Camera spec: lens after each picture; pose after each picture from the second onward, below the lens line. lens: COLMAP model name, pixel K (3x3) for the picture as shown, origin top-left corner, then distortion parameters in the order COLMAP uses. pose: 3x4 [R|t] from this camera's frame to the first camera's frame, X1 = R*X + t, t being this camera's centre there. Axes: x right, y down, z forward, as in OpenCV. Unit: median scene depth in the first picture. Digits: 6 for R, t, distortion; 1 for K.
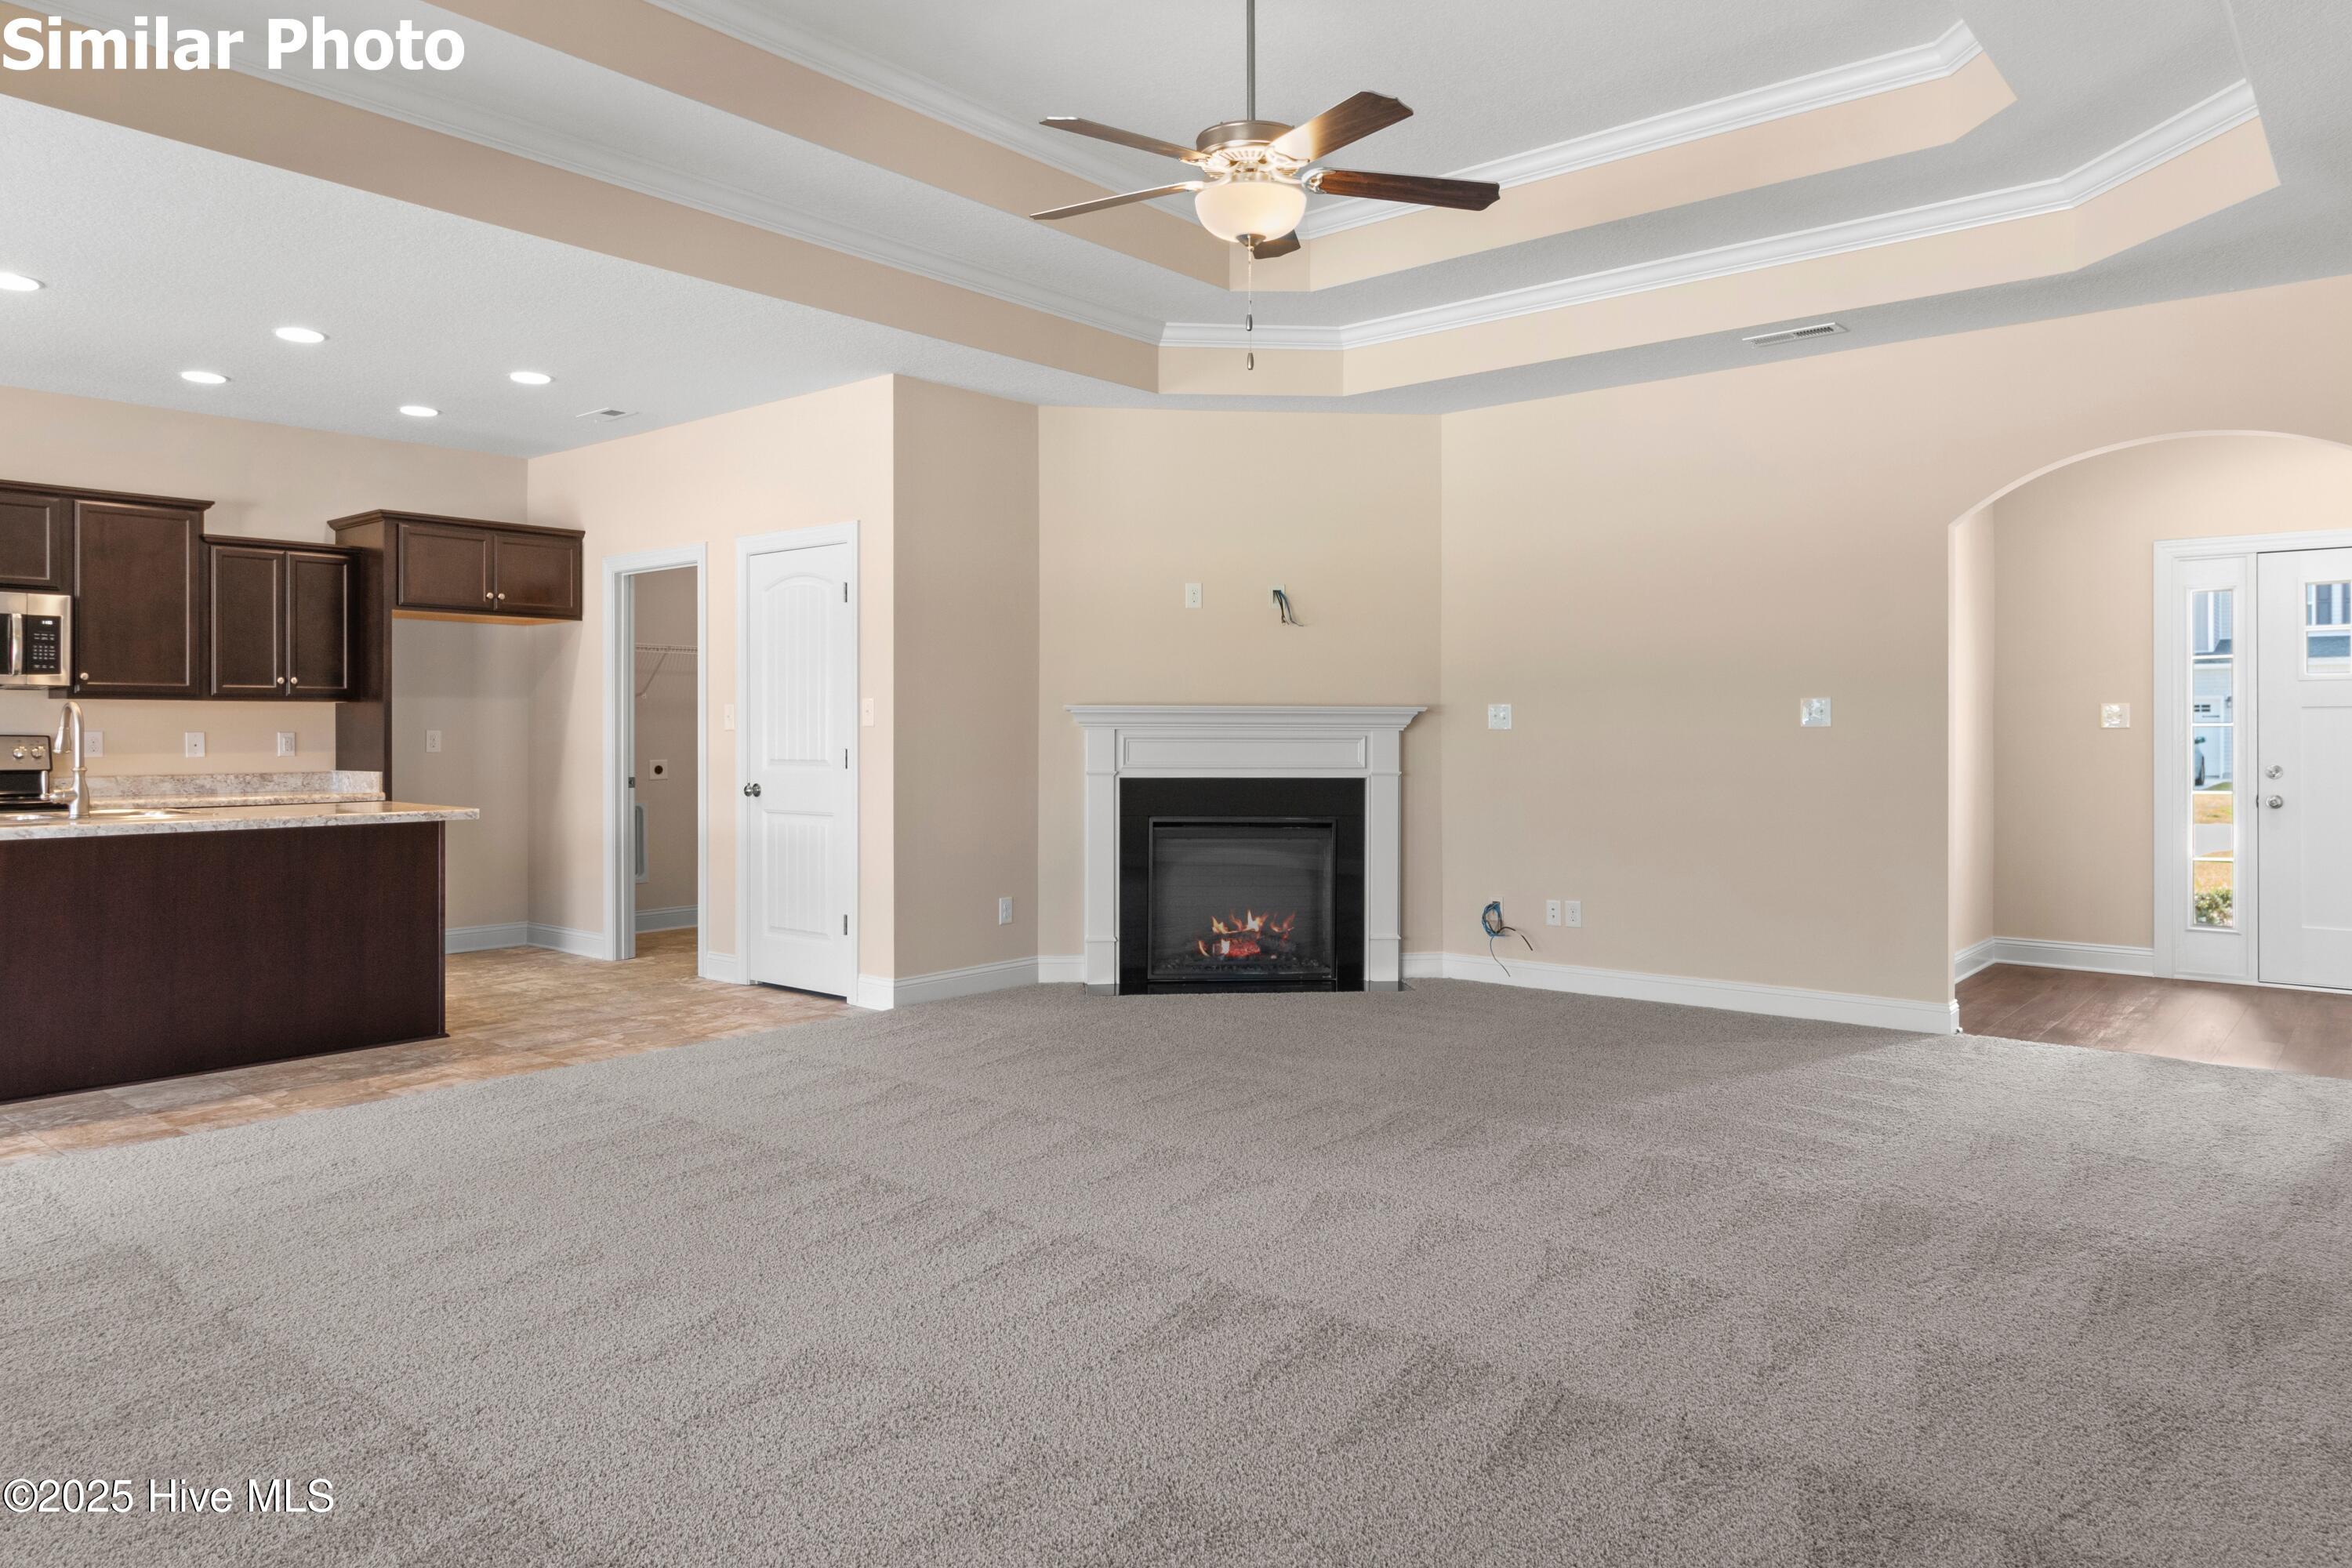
lens RADIAL K [[1506.3, 0, 1178.0], [0, 1506.3, 735.9], [0, 0, 1]] dist [-0.001400, -0.002701]
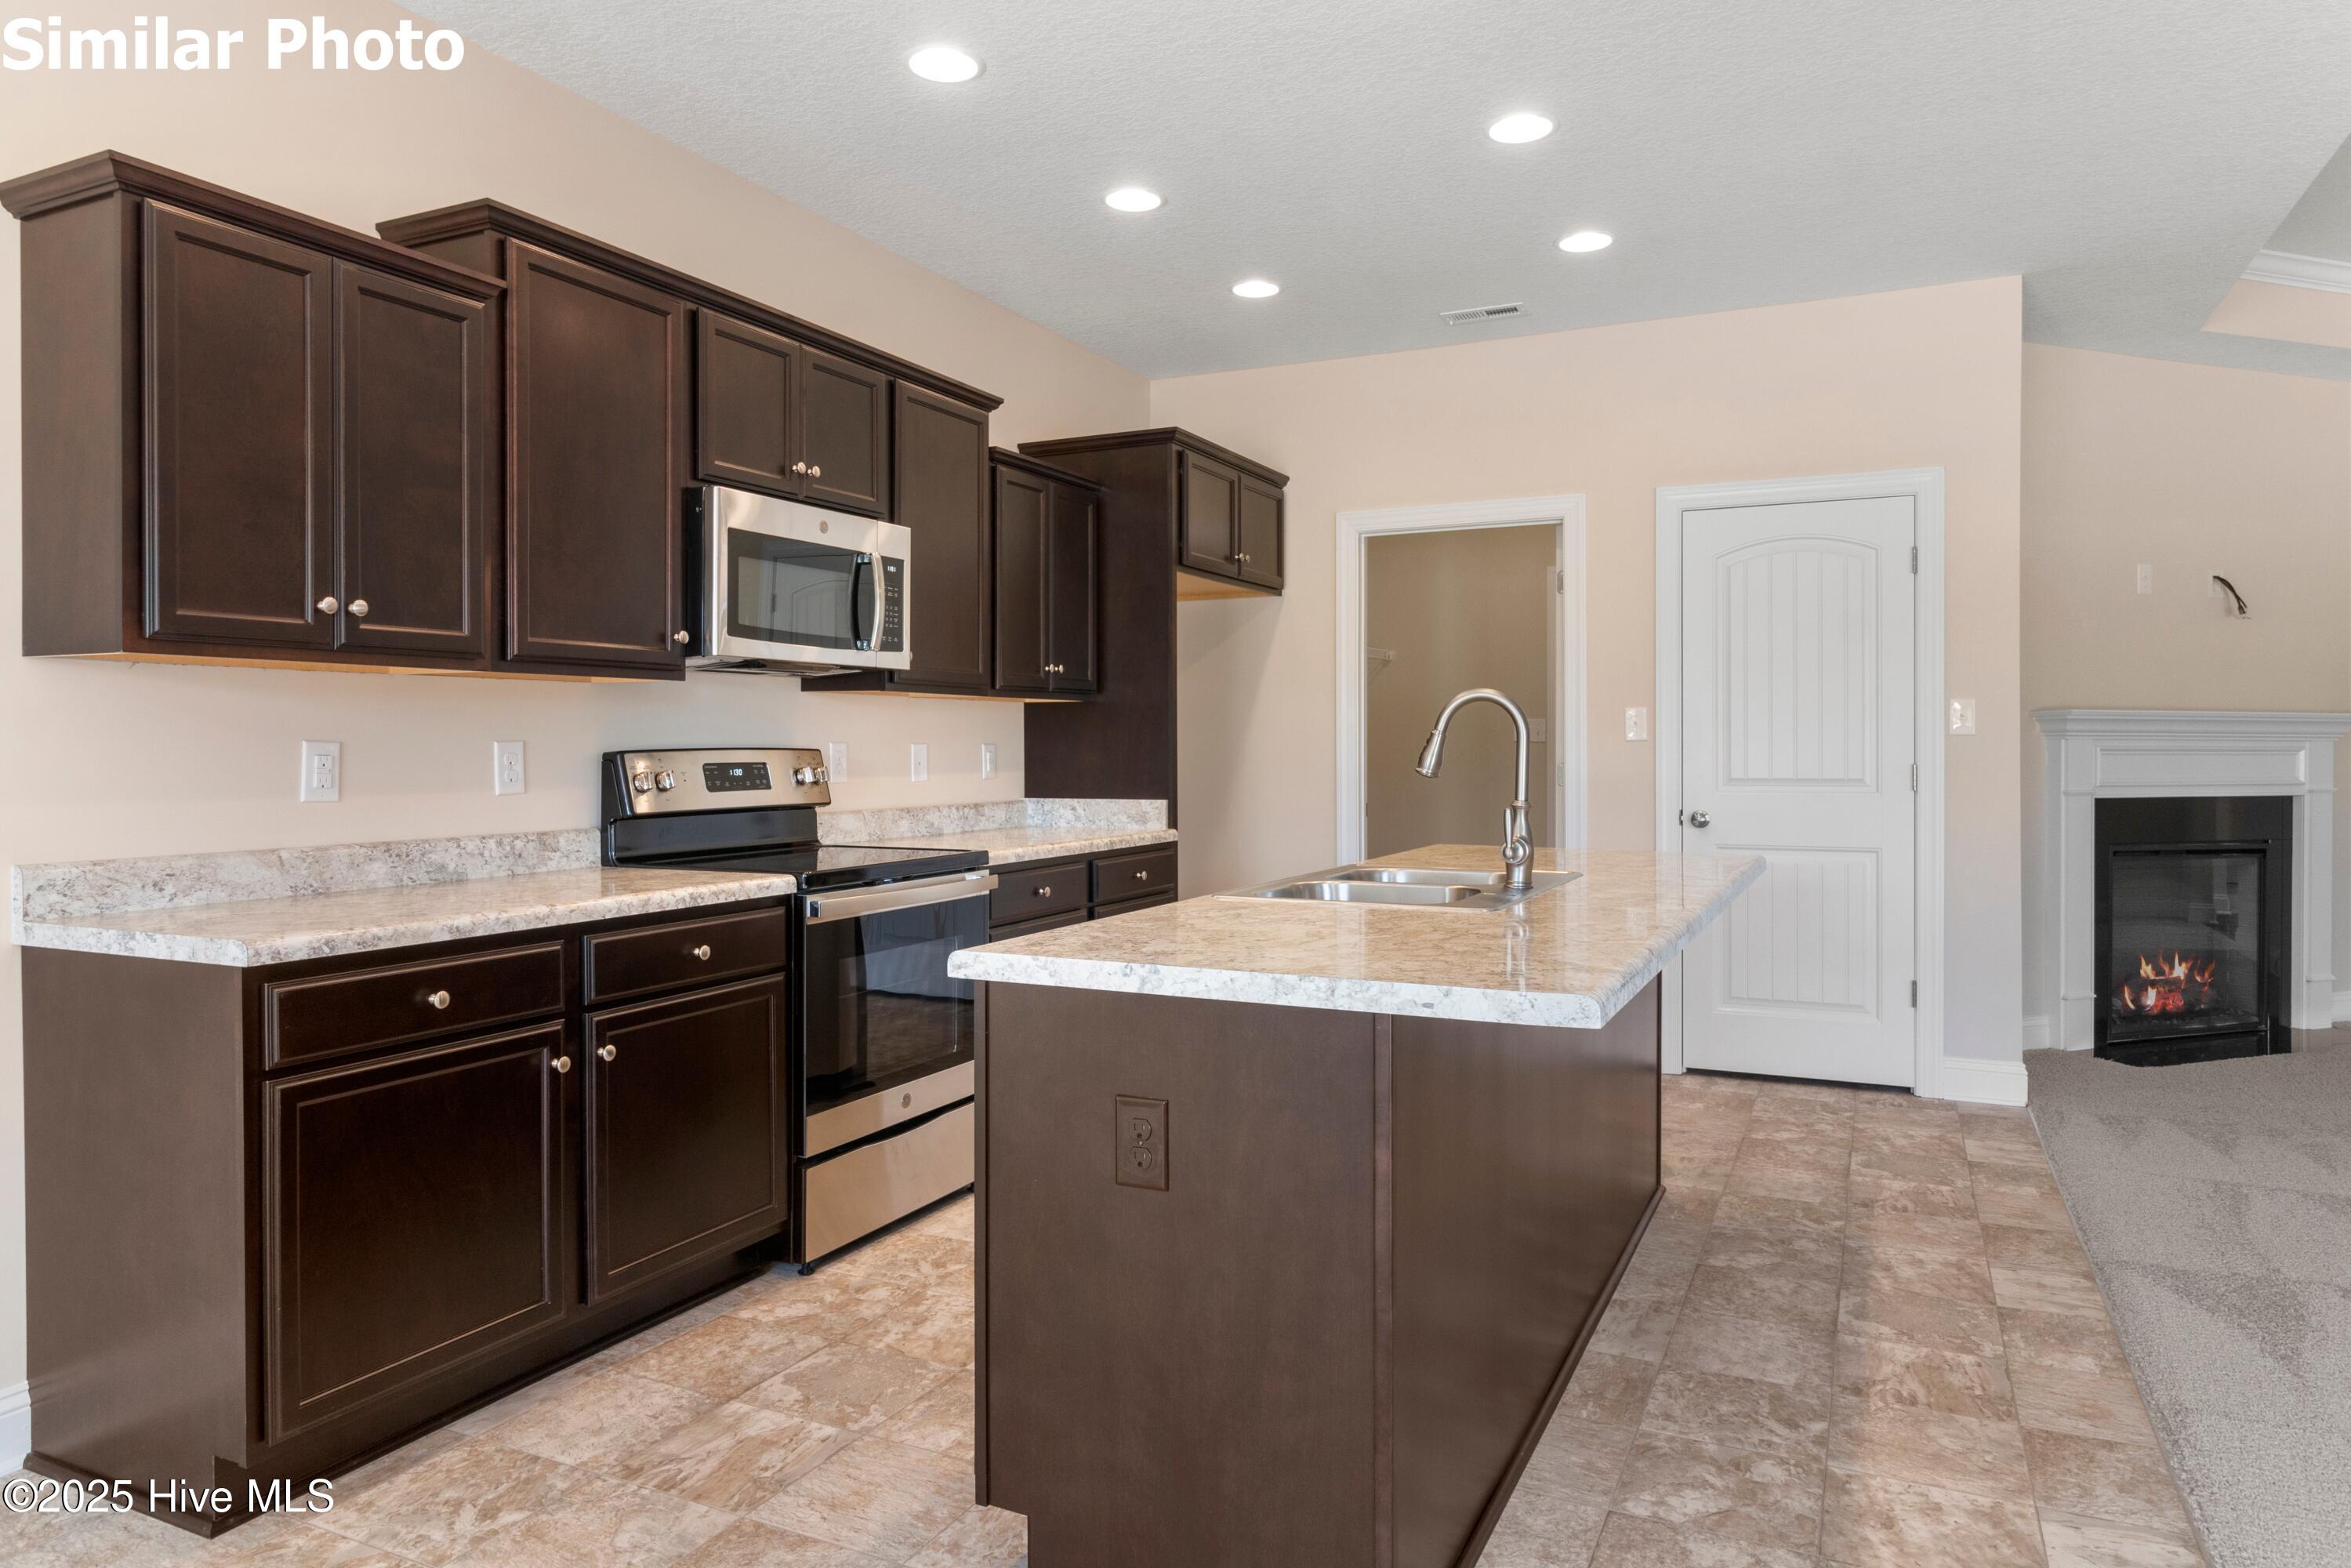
lens RADIAL K [[1475.0, 0, 1175.5], [0, 1475.0, 784.0], [0, 0, 1]] dist [0.002139, 0.000268]
pose [[0.969609, -0.007448, 0.244548, -0.710569], [0.001347, 0.999684, 0.025108, -0.001005], [-0.244658, -0.024016, 0.969312, 0.335898]]
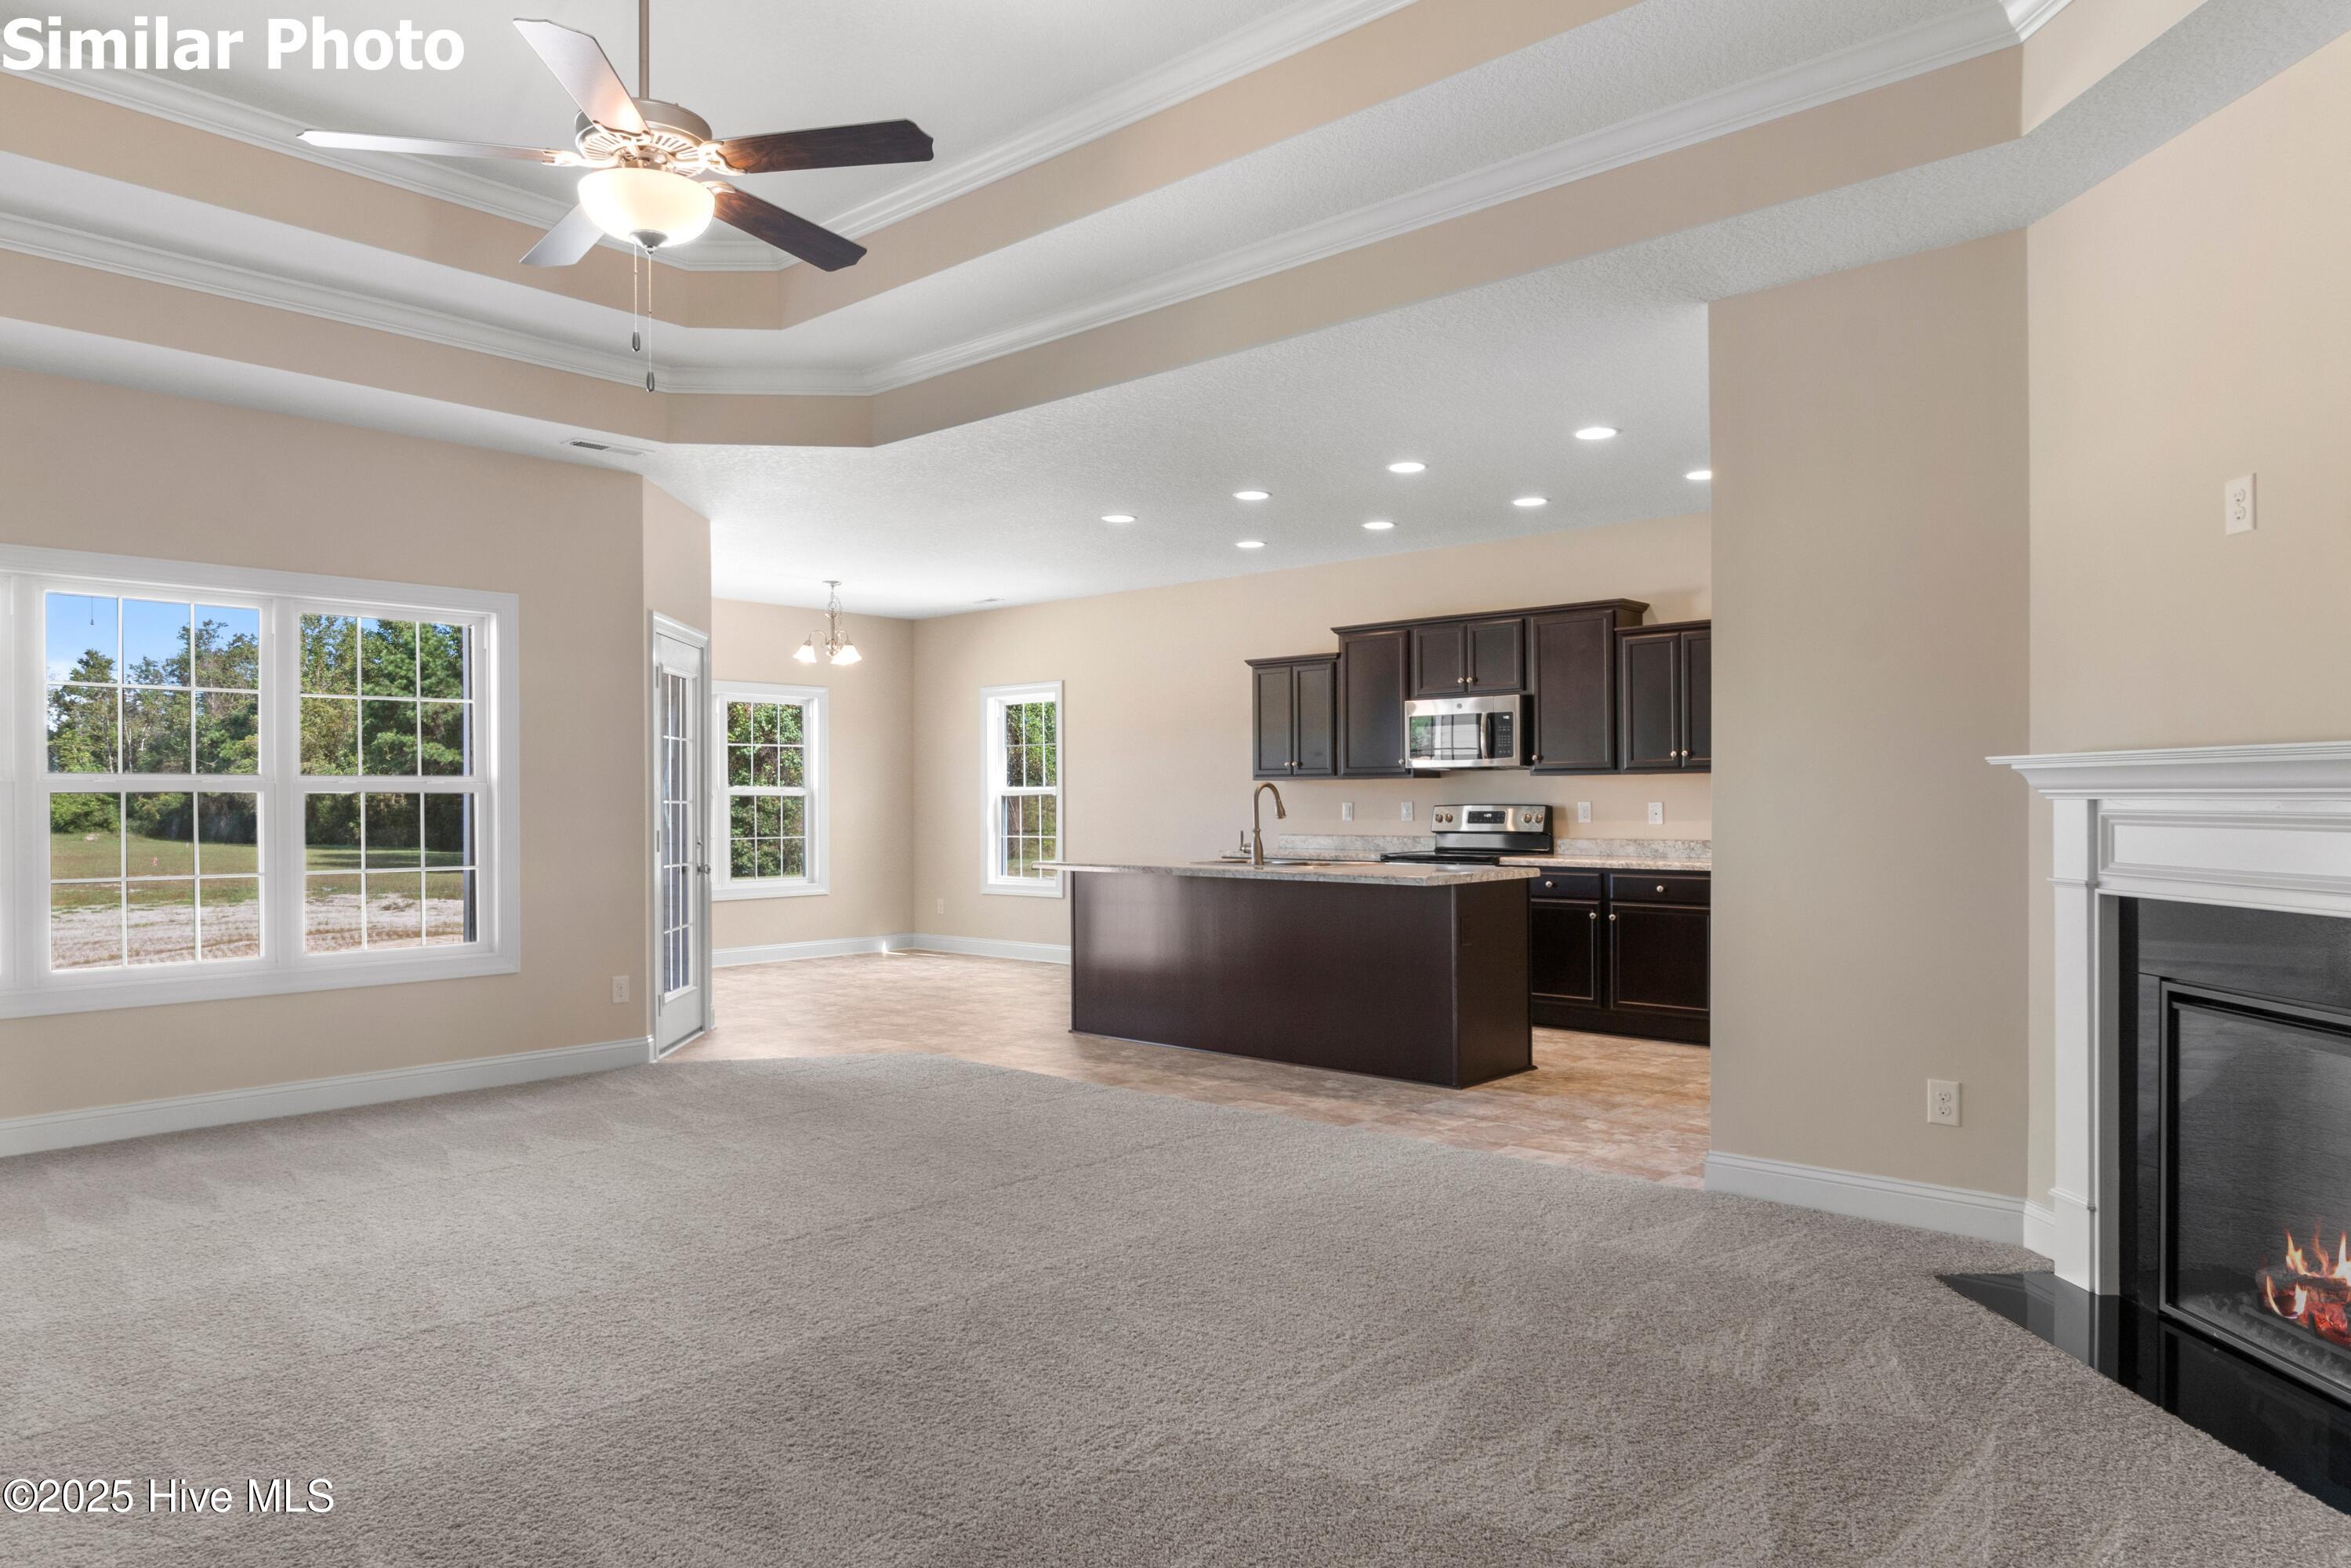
lens RADIAL K [[1475.0, 0, 1175.5], [0, 1475.0, 784.0], [0, 0, 1]] dist [0.002139, 0.000268]
pose [[-0.055713, -0.010472, -0.998392, 0.476646], [0.004193, 0.999934, -0.010722, -0.005579], [0.998438, -0.004784, -0.055666, 0.709470]]
